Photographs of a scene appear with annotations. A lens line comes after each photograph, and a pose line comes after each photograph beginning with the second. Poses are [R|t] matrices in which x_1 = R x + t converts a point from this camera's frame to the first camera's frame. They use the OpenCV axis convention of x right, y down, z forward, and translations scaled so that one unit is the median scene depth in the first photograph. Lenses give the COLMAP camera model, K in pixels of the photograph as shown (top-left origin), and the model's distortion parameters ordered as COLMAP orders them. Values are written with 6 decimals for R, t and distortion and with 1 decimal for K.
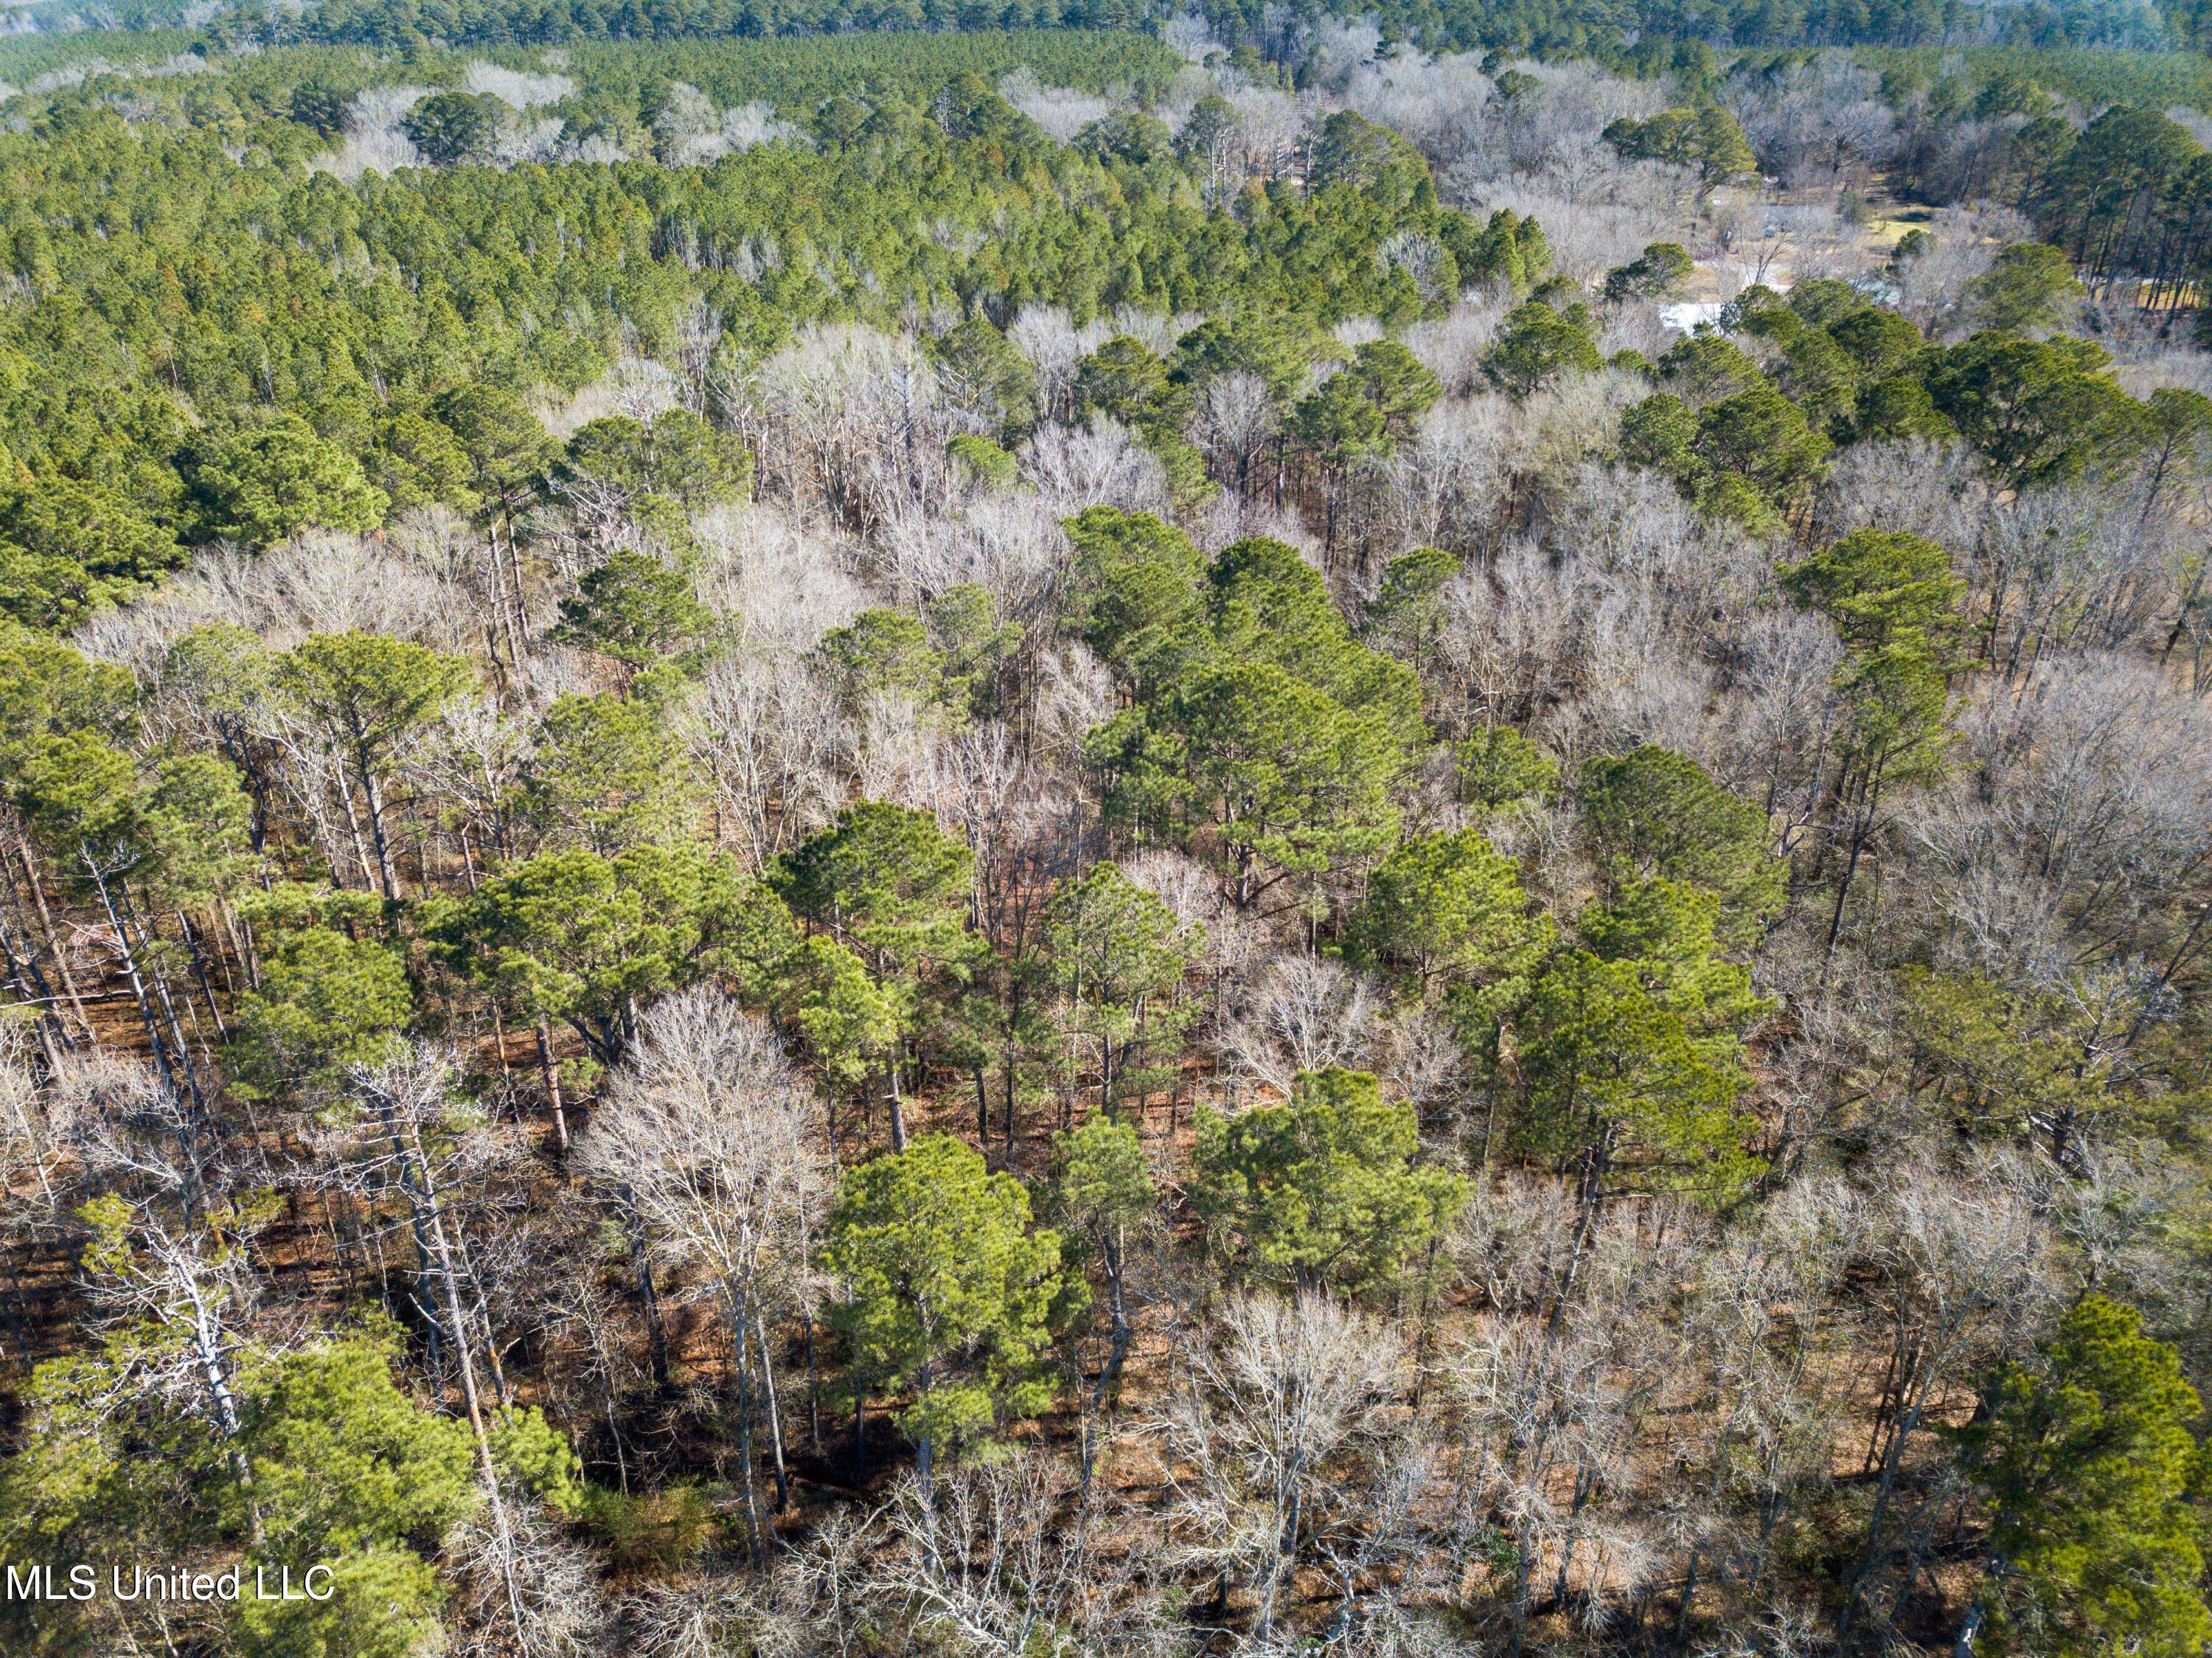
lens RADIAL K [[1659.4, 0, 1096.4], [0, 1659.4, 824.6], [0, 0, 1]] dist [0.012792, -0.000894]
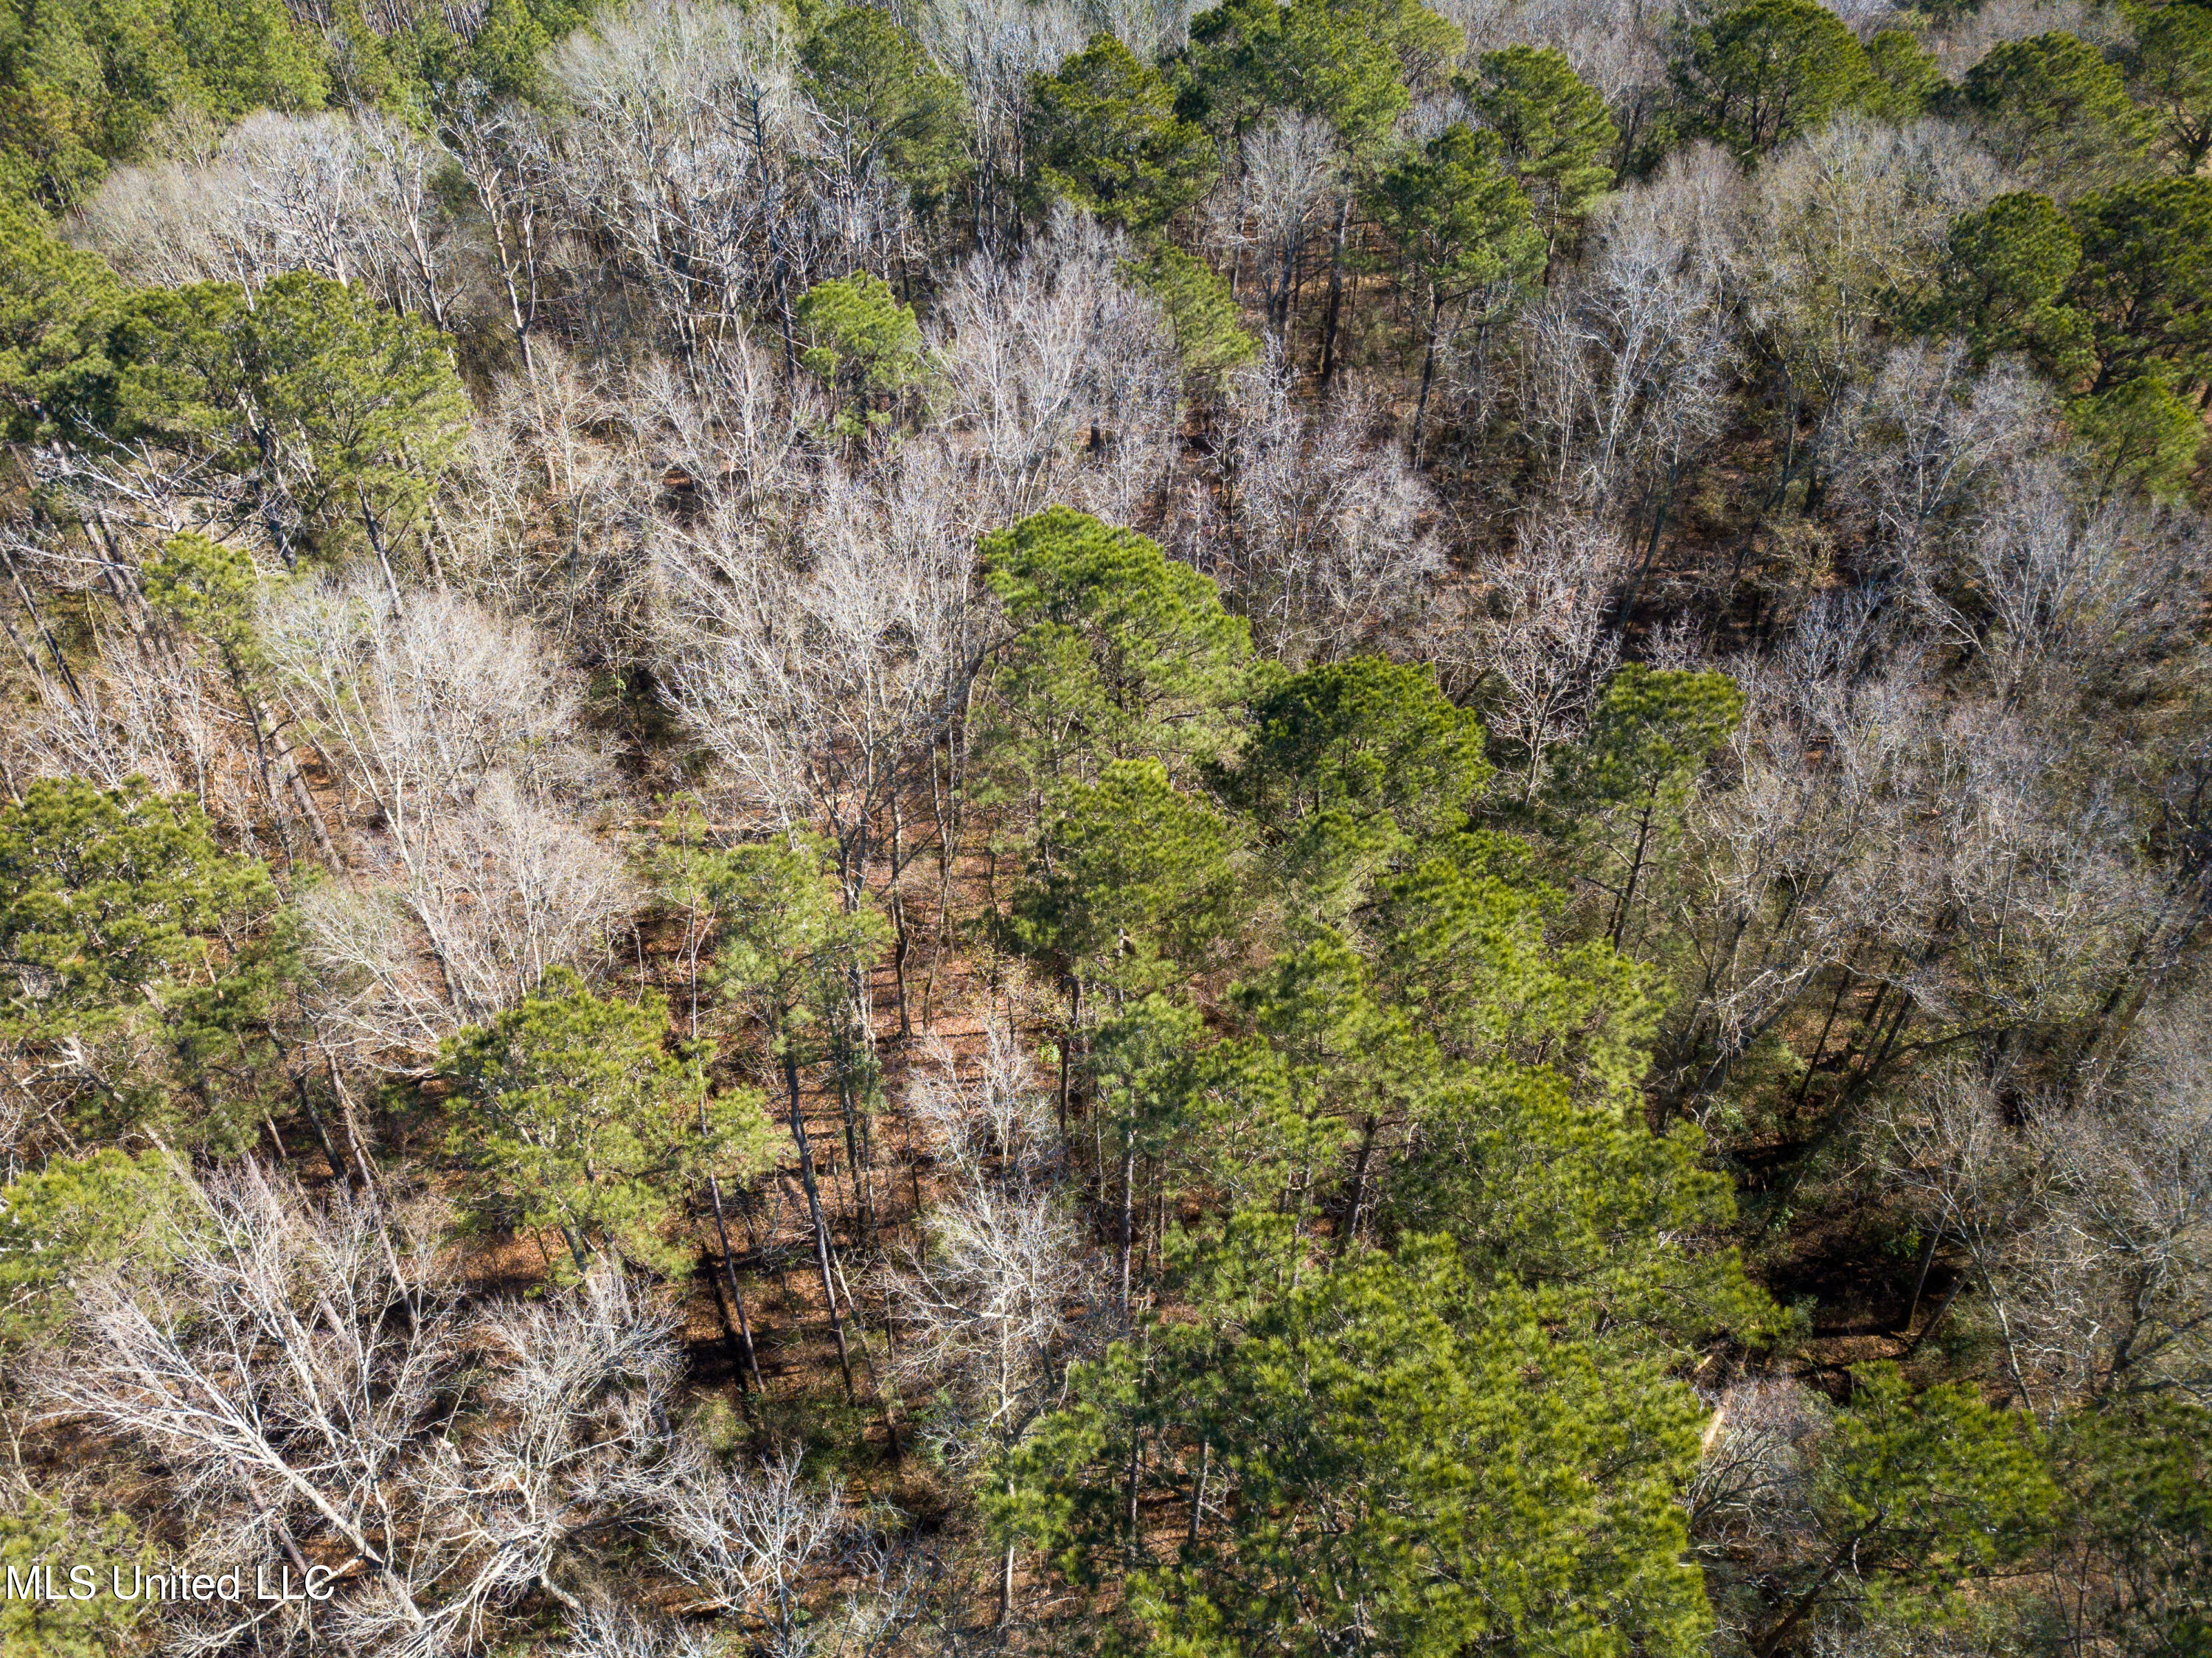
lens RADIAL K [[1659.4, 0, 1096.4], [0, 1659.4, 824.6], [0, 0, 1]] dist [0.012792, -0.000894]
pose [[0.999991, -0.003719, 0.001822, 0.011842], [0.003129, 0.966740, 0.255741, -0.177809], [-0.002713, -0.255733, 0.966744, 0.345684]]
